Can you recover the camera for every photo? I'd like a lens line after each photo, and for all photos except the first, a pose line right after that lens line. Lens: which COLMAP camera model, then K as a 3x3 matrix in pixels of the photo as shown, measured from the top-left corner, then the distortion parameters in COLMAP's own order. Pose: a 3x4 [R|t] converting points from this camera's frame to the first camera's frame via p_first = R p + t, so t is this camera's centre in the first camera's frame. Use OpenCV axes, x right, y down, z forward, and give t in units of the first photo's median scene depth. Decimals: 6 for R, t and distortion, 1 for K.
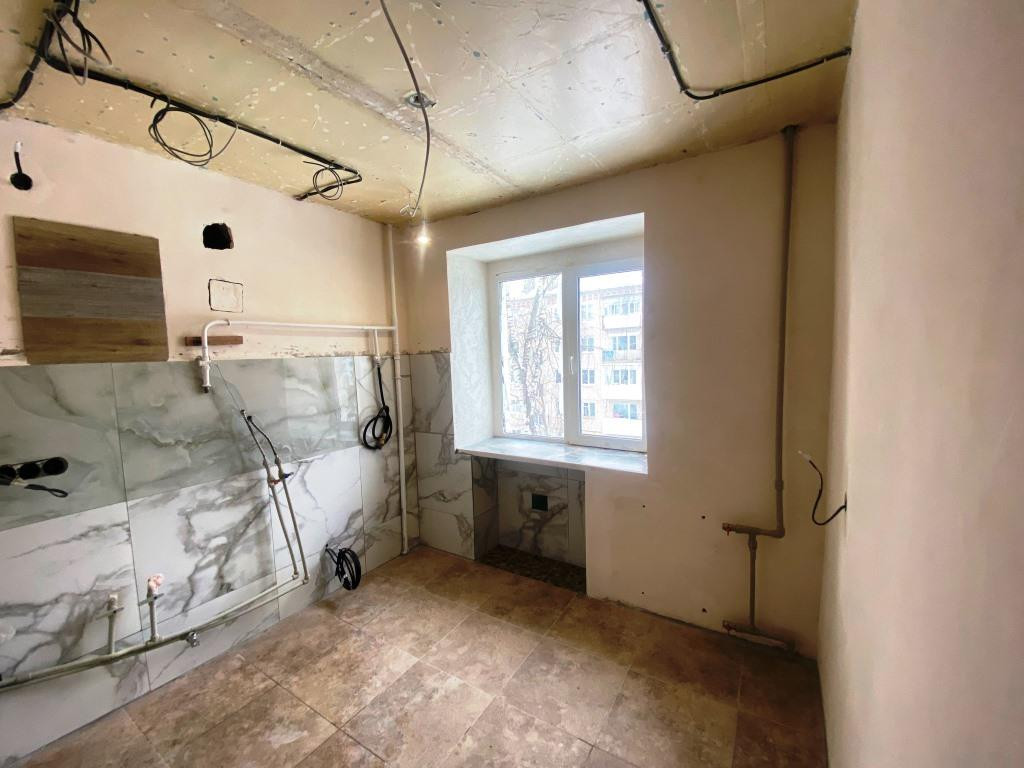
lens RADIAL K [[412.7, 0, 515.2], [0, 412.7, 381.1], [0, 0, 1]] dist [0.014600, -0.017599]
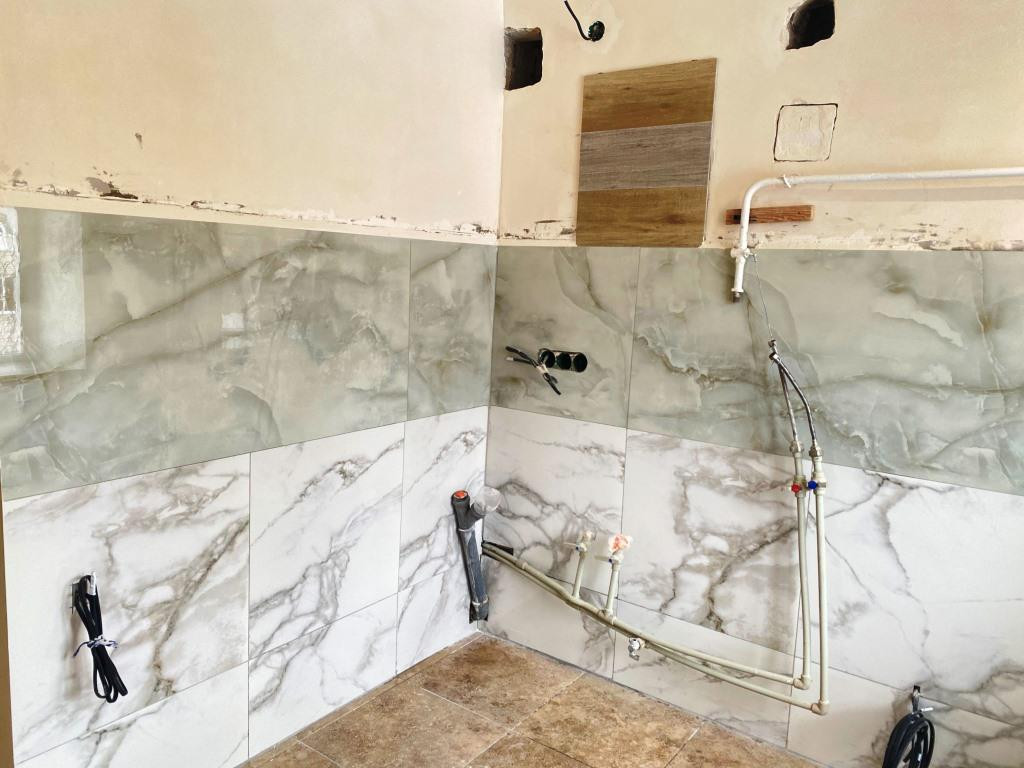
lens RADIAL K [[778.9, 0, 510.5], [0, 778.9, 377.5], [0, 0, 1]] dist [0.034904, -0.038743]
pose [[-0.082278, 0.159674, -0.983735, 0.339993], [-0.104210, 0.980292, 0.167831, -0.016977], [0.991146, 0.116324, -0.064016, 0.595799]]
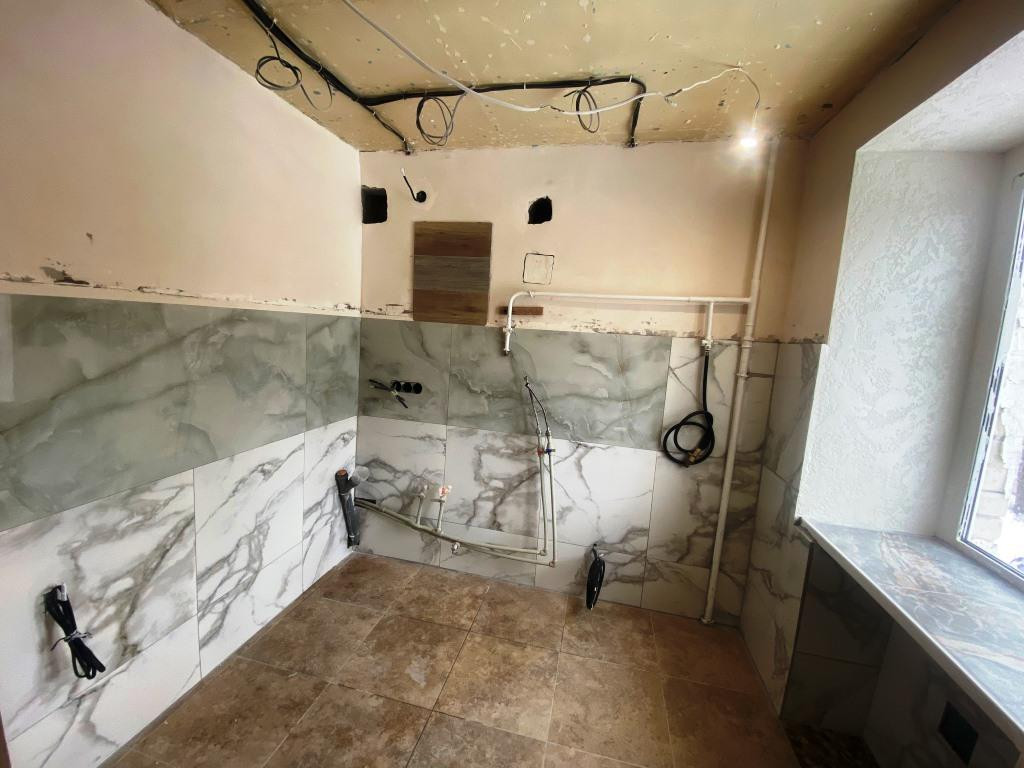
lens RADIAL K [[412.7, 0, 510.7], [0, 412.7, 383.5], [0, 0, 1]] dist [0.014600, -0.017599]
pose [[0.324574, 0.172347, -0.930026, 0.257335], [-0.138644, 0.981308, 0.133464, -0.039617], [0.935644, 0.085624, 0.342402, 0.497080]]
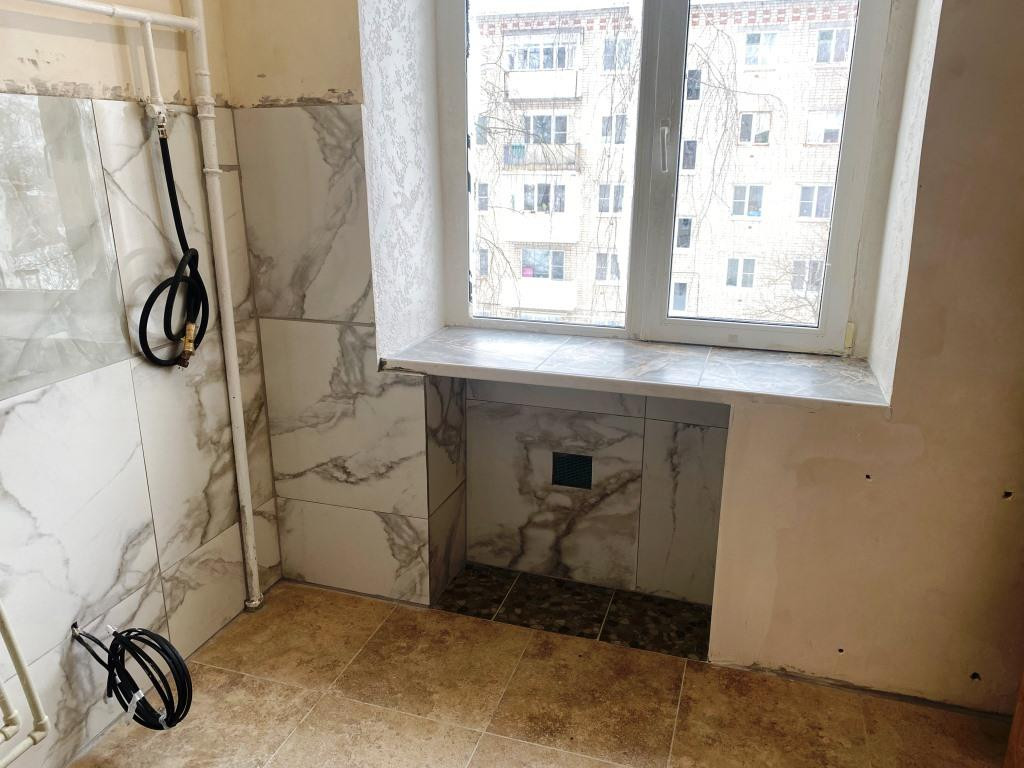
lens RADIAL K [[778.9, 0, 511.4], [0, 778.9, 375.5], [0, 0, 1]] dist [0.034904, -0.038743]
pose [[0.970339, -0.036538, 0.238970, -0.234670], [-0.015096, 0.977425, 0.210745, 0.021208], [-0.241276, -0.208102, 0.947882, 0.283252]]
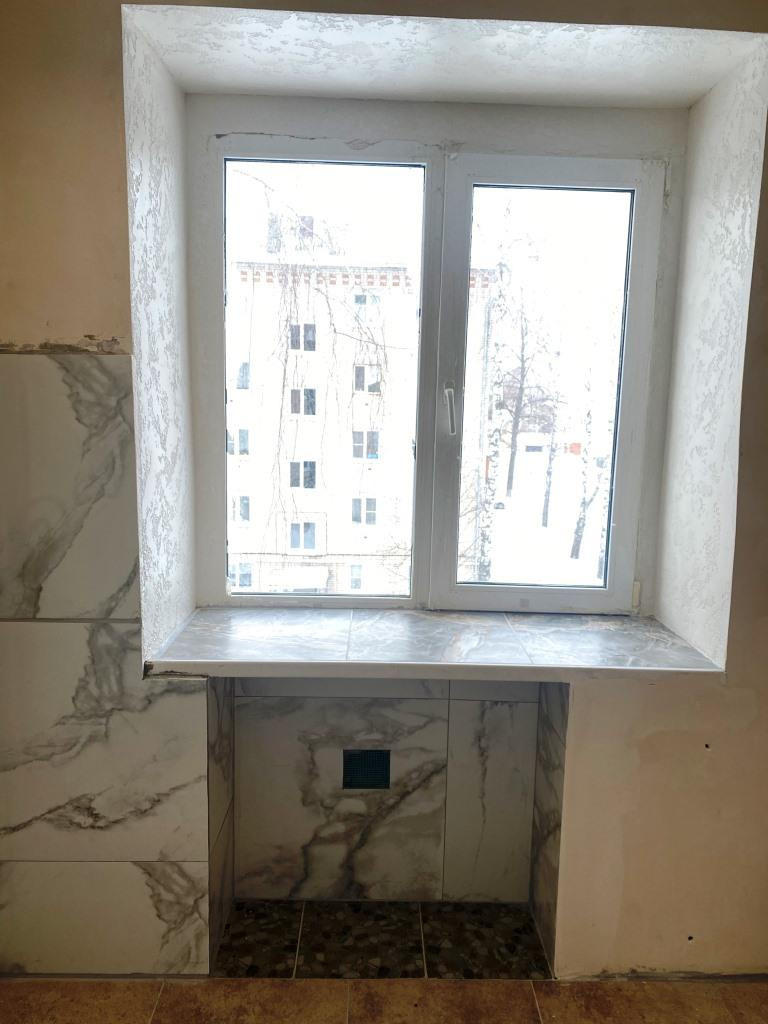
lens RADIAL K [[778.9, 0, 390.4], [0, 778.9, 507.6], [0, 0, 1]] dist [0.034904, -0.038743]
pose [[0.837612, -0.030323, 0.545424, -0.363535], [-0.009784, 0.997465, 0.070479, 0.000478], [-0.546179, -0.064370, 0.835192, 0.463601]]
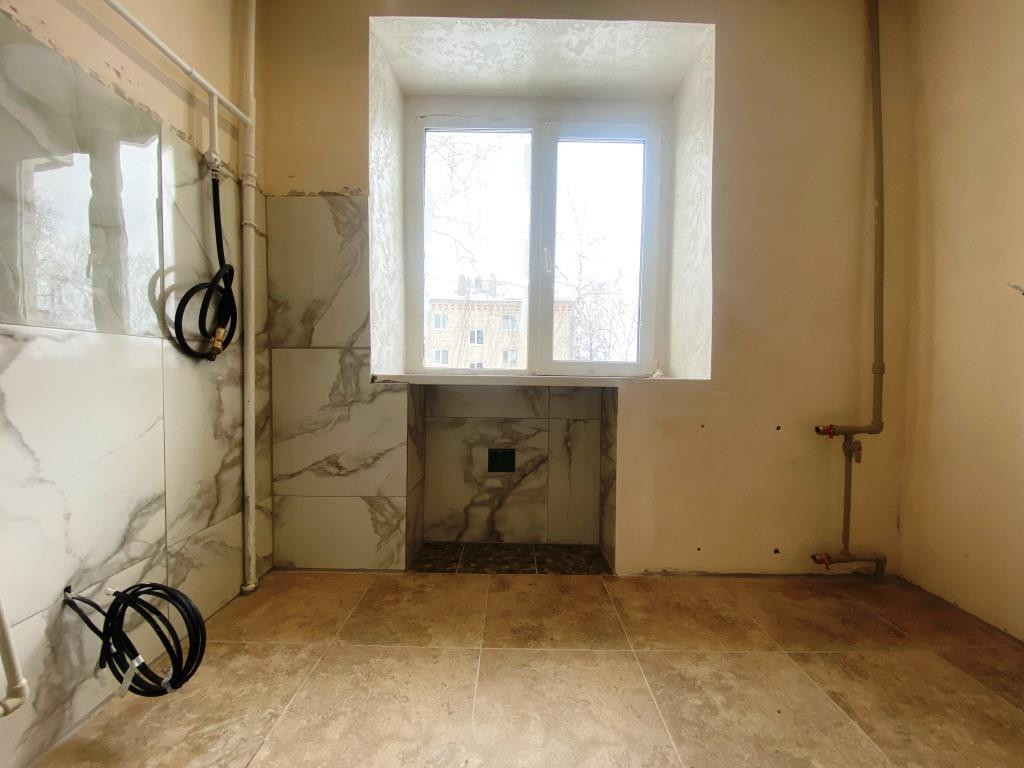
lens RADIAL K [[412.7, 0, 511.8], [0, 412.7, 385.1], [0, 0, 1]] dist [0.014600, -0.017599]
pose [[0.851859, 0.025071, 0.523171, -0.318554], [-0.002181, 0.999015, -0.044324, 0.237490], [-0.523767, 0.036617, 0.851074, 0.501933]]
